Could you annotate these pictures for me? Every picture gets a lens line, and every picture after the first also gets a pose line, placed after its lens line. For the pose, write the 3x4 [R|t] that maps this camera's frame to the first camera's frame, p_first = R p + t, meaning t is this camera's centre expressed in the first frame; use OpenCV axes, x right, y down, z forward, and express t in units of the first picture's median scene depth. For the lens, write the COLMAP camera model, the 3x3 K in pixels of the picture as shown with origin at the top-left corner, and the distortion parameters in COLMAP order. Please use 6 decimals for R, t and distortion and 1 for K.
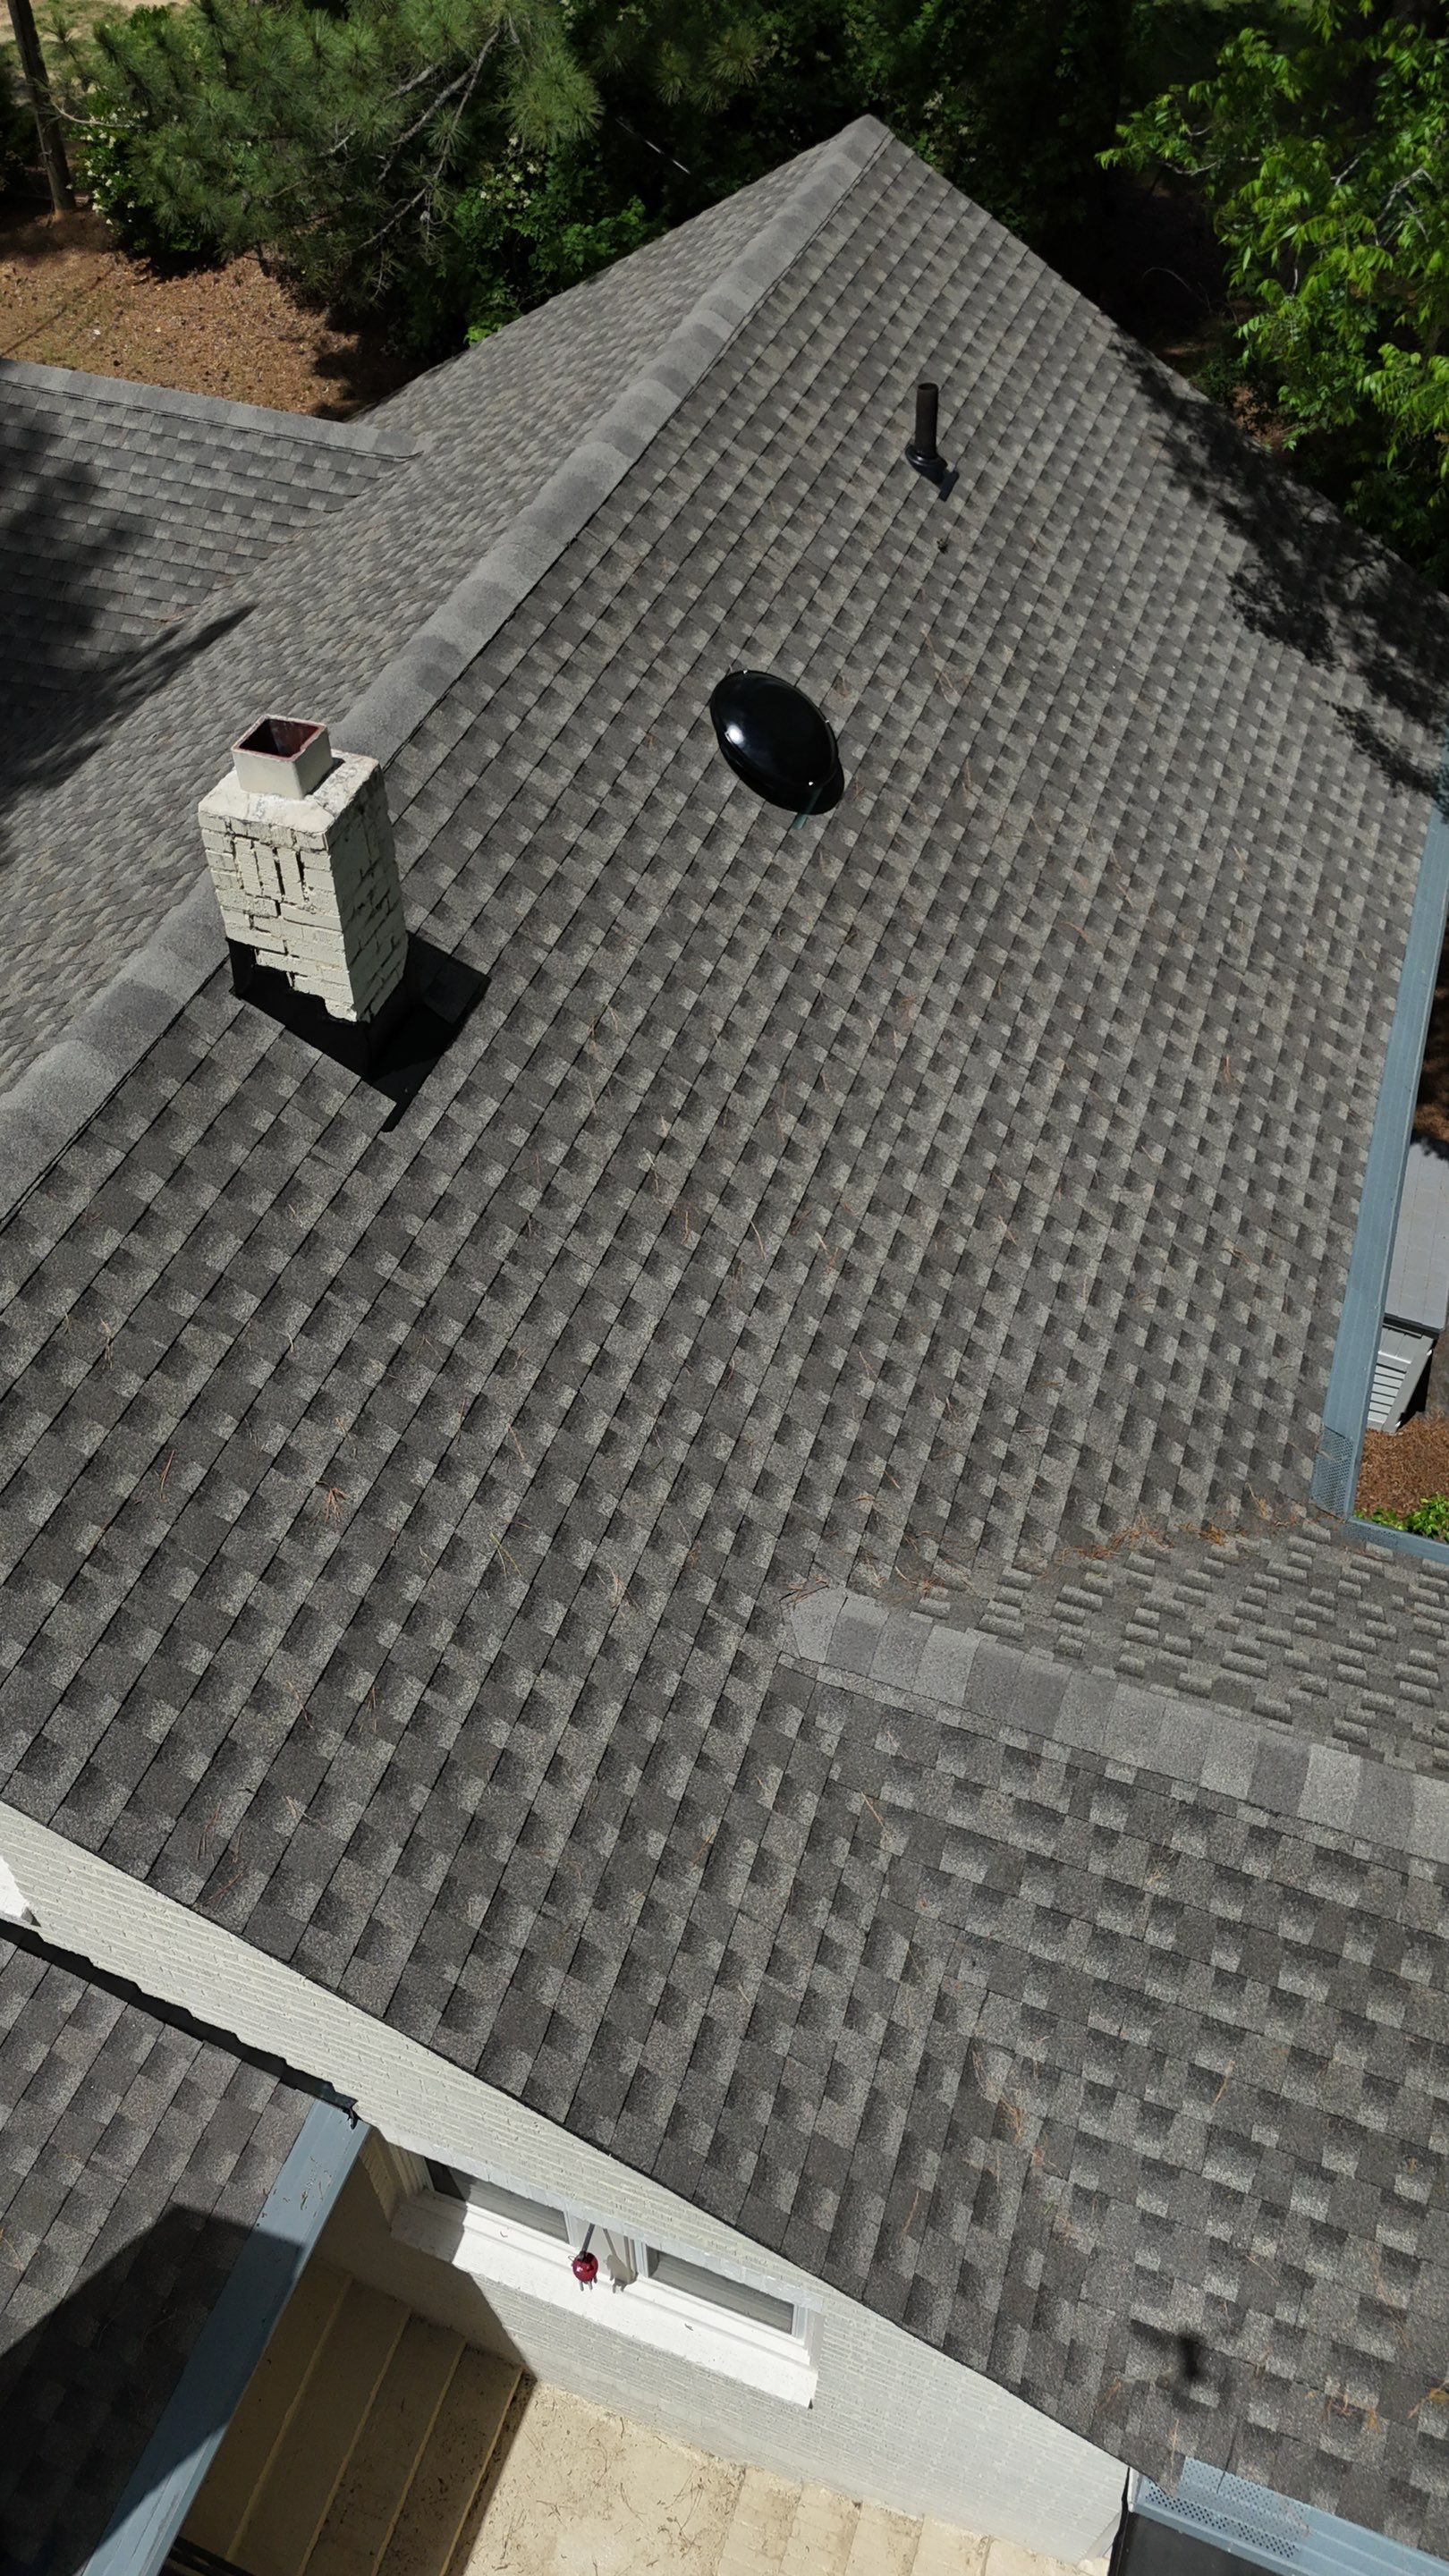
lens RADIAL K [[1868.4, 0, 724.5], [0, 1868.4, 1288.0], [0, 0, 1]] dist [0.070180, -0.053496]
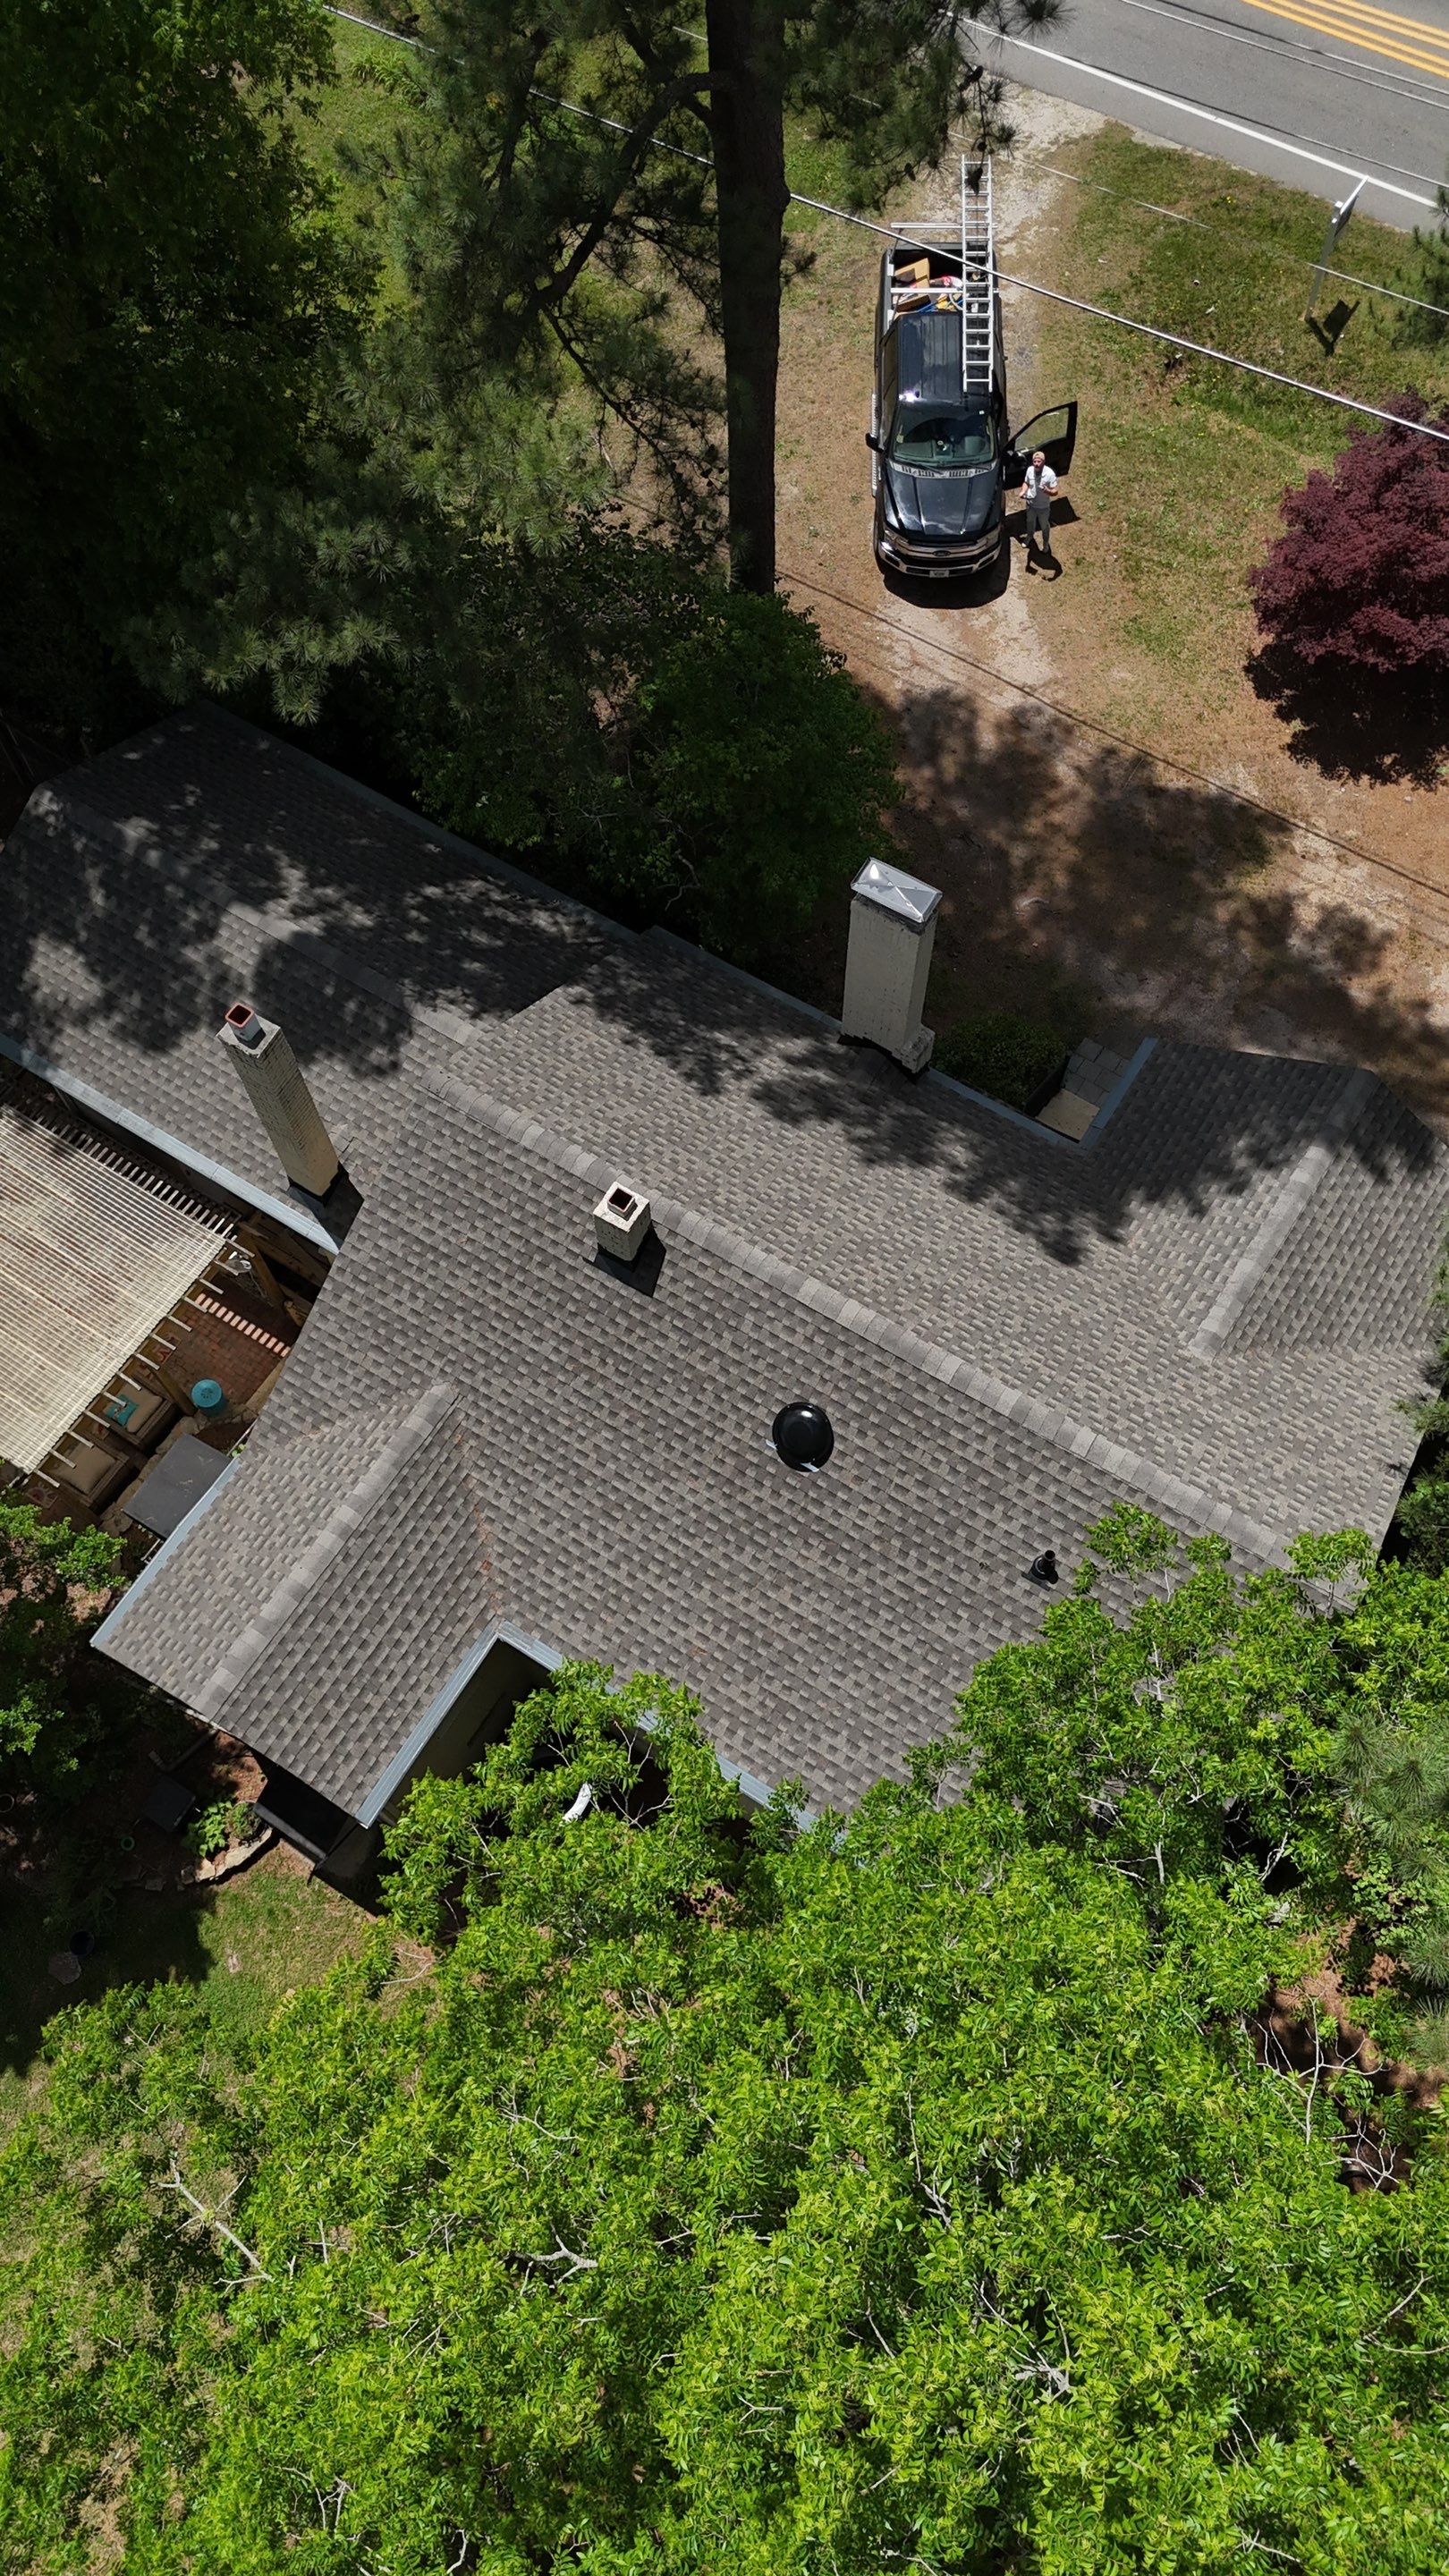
lens RADIAL K [[1913.4, 0, 722.4], [0, 1913.4, 1309.9], [0, 0, 1]] dist [0.193750, -0.685545]
pose [[-0.221664, 0.901933, -0.370650, 0.790159], [-0.711697, 0.110202, 0.693788, -1.883175], [0.666597, 0.417578, 0.617476, -0.606514]]
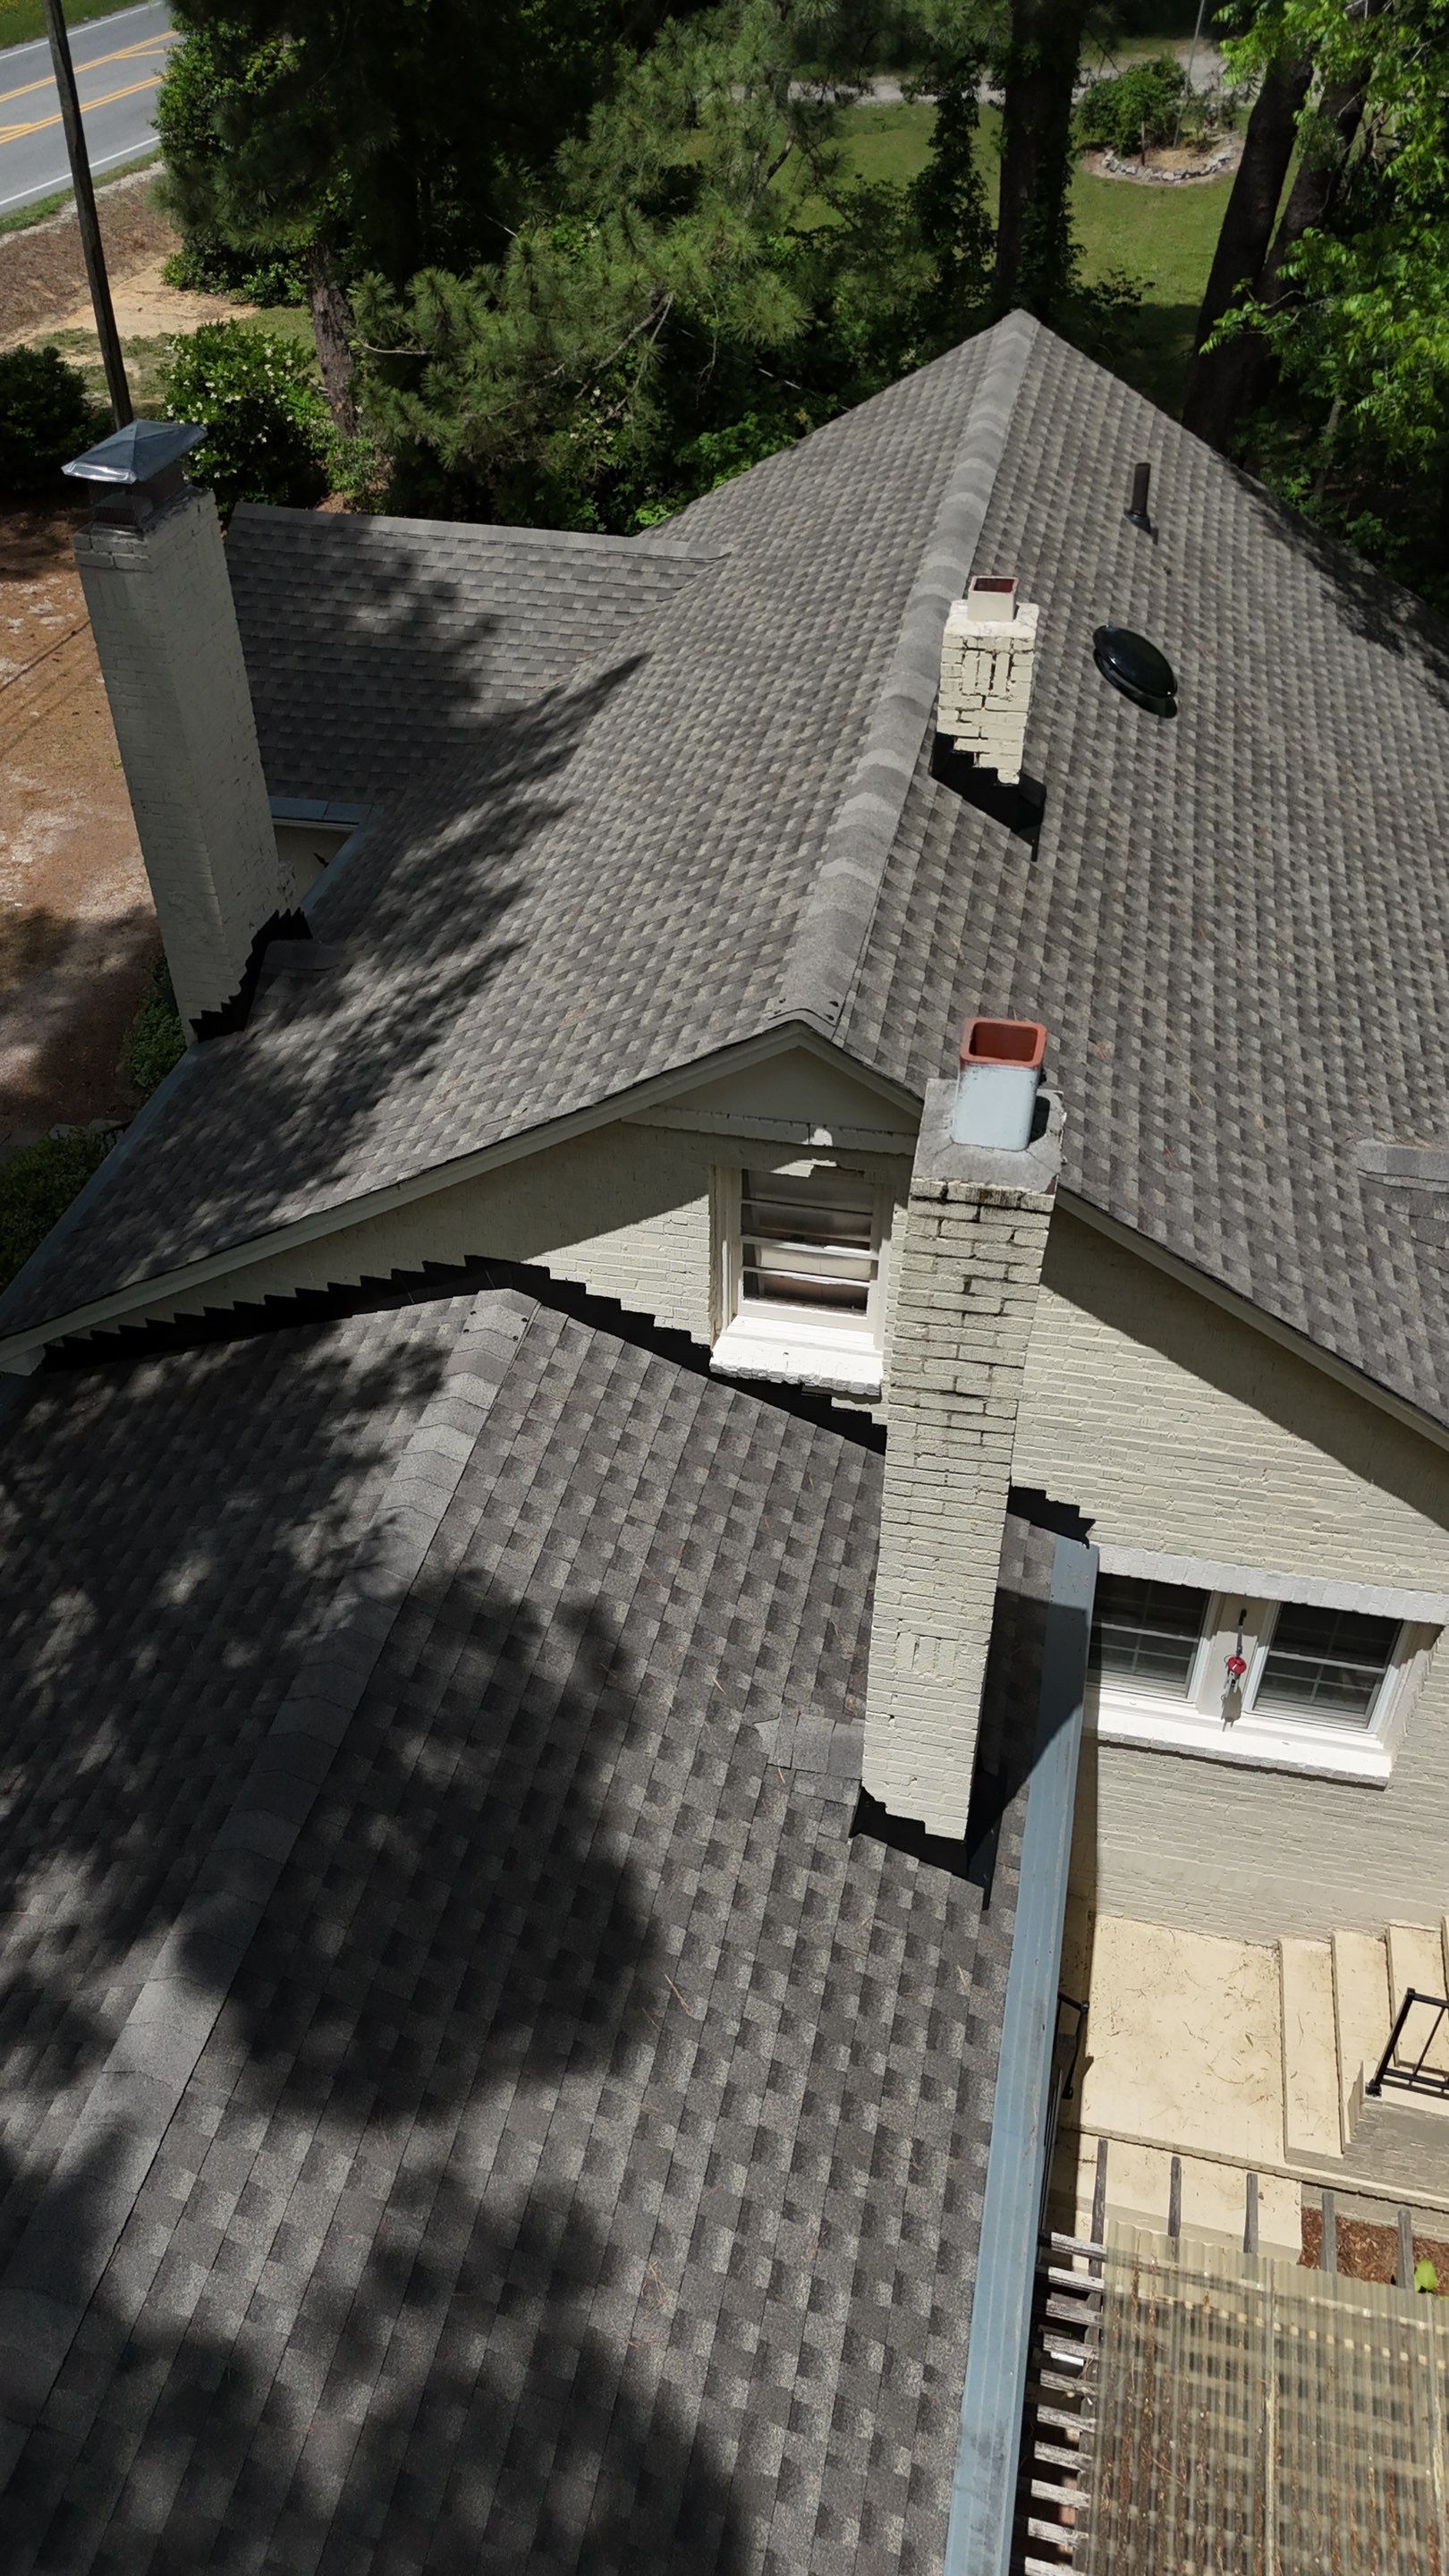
lens RADIAL K [[1878.9, 0, 710.4], [0, 1878.9, 1286.9], [0, 0, 1]] dist [0.088646, -0.092619]
pose [[0.990923, -0.087110, 0.102391, -0.469179], [0.101044, 0.984998, -0.139888, 0.328172], [-0.088669, 0.148965, 0.984859, -0.304582]]
